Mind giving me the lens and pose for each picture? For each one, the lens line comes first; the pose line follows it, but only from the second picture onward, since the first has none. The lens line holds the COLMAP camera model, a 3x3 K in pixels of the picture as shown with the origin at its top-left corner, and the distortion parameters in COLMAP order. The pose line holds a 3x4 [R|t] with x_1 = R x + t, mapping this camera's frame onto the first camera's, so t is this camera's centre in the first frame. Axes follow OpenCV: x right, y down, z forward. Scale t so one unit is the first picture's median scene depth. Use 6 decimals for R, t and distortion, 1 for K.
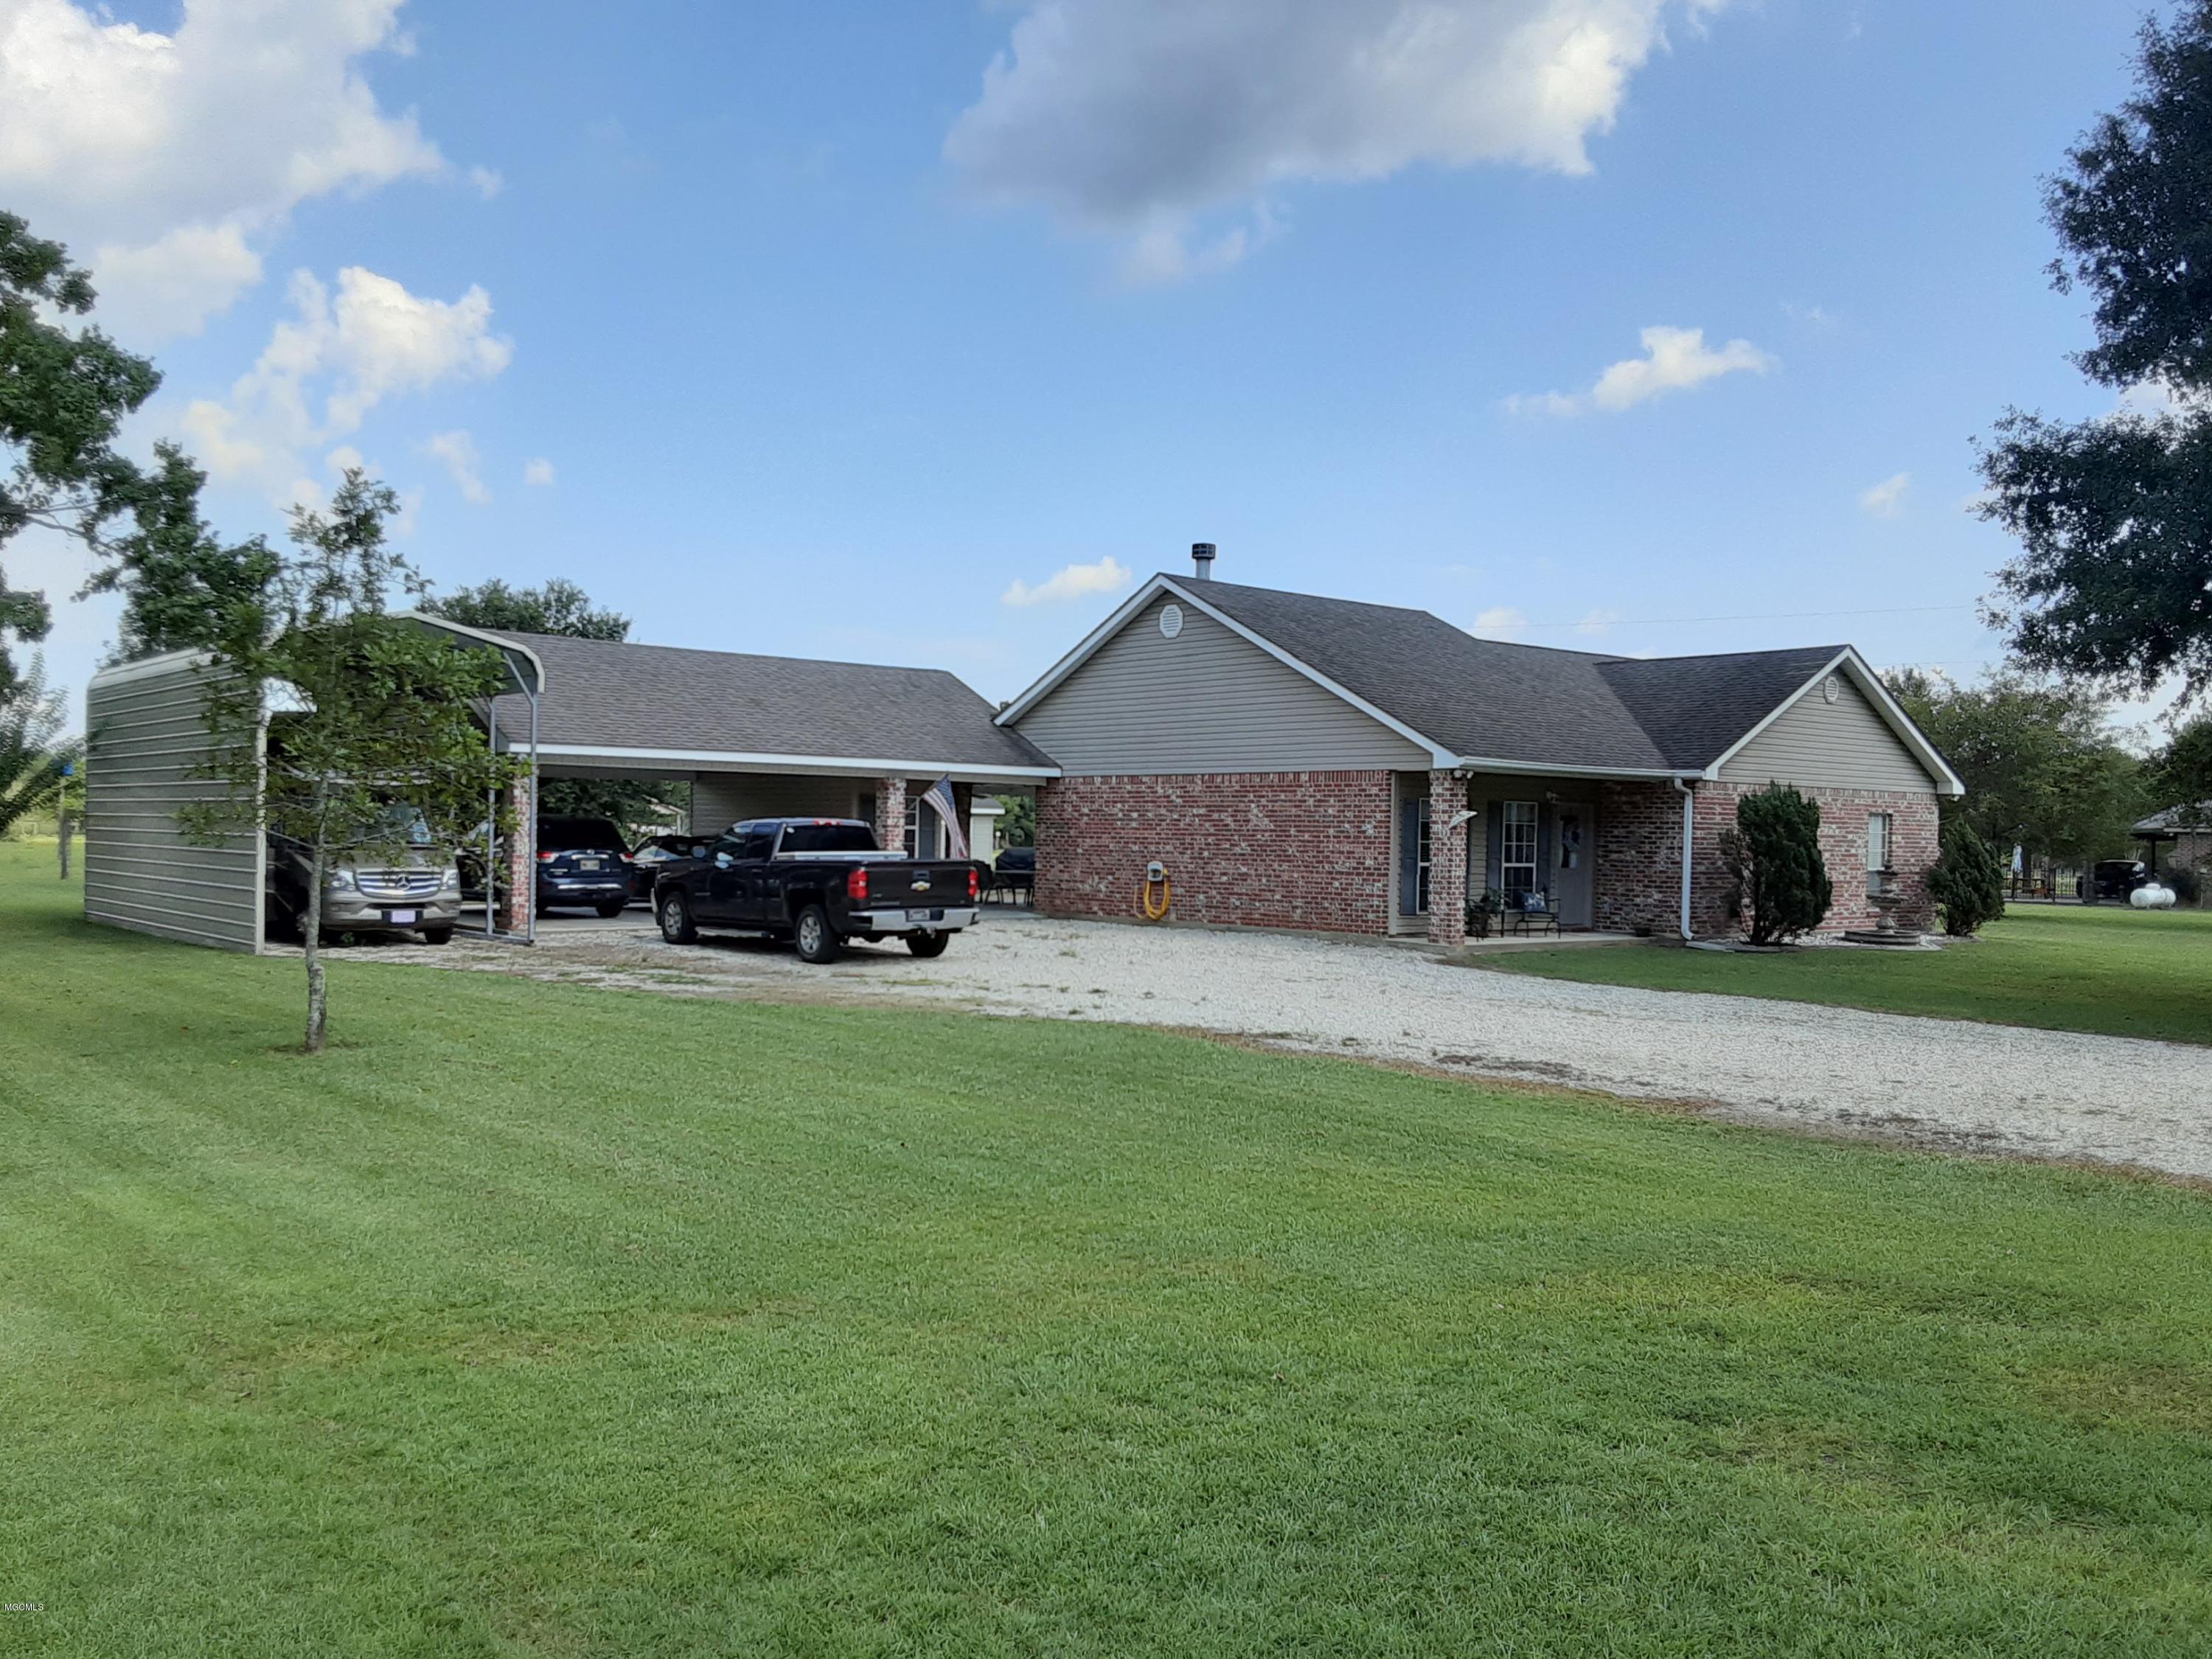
lens RADIAL K [[1799.6, 0, 1106.0], [0, 1799.6, 829.5], [0, 0, 1]] dist [0.032740, -0.005456]
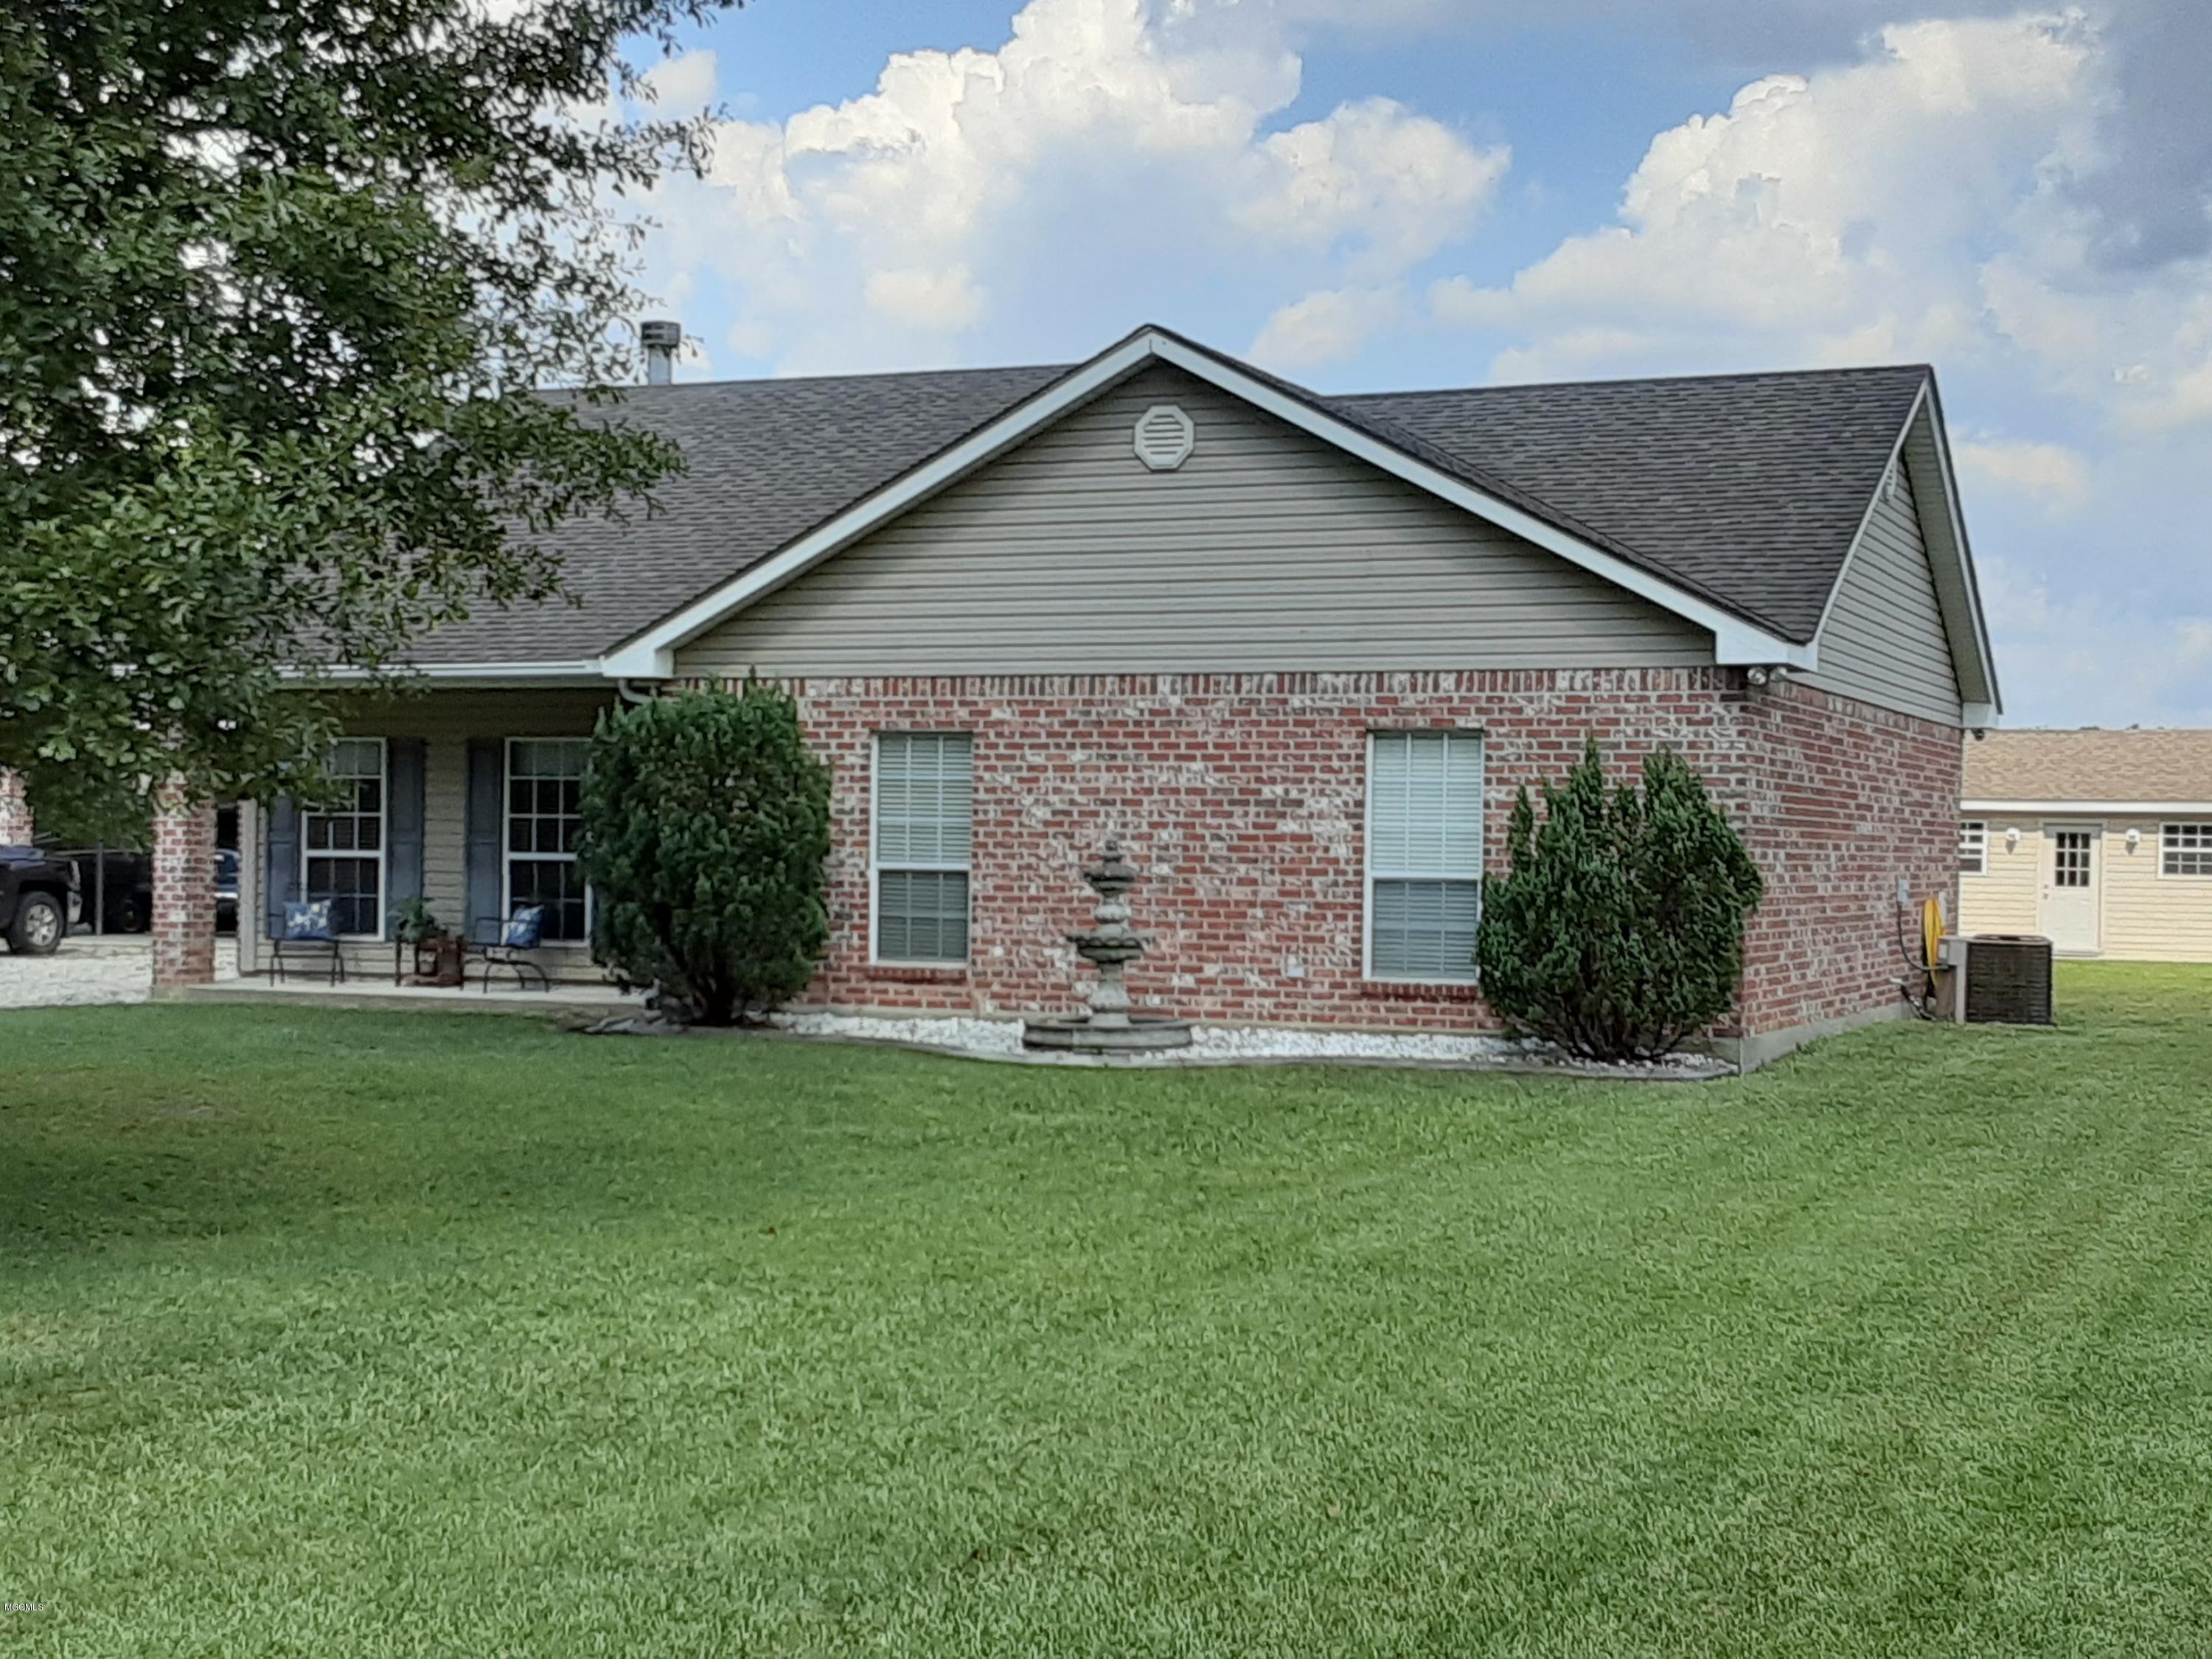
lens RADIAL K [[2872.8, 0, 1106.0], [0, 2872.8, 829.5], [0, 0, 1]] dist [0.095796, 0.007777]
pose [[0.513106, -0.015983, -0.858176, 1.027197], [-0.003017, 0.999787, -0.020425, 0.028043], [0.858320, 0.013070, 0.512949, 0.705109]]
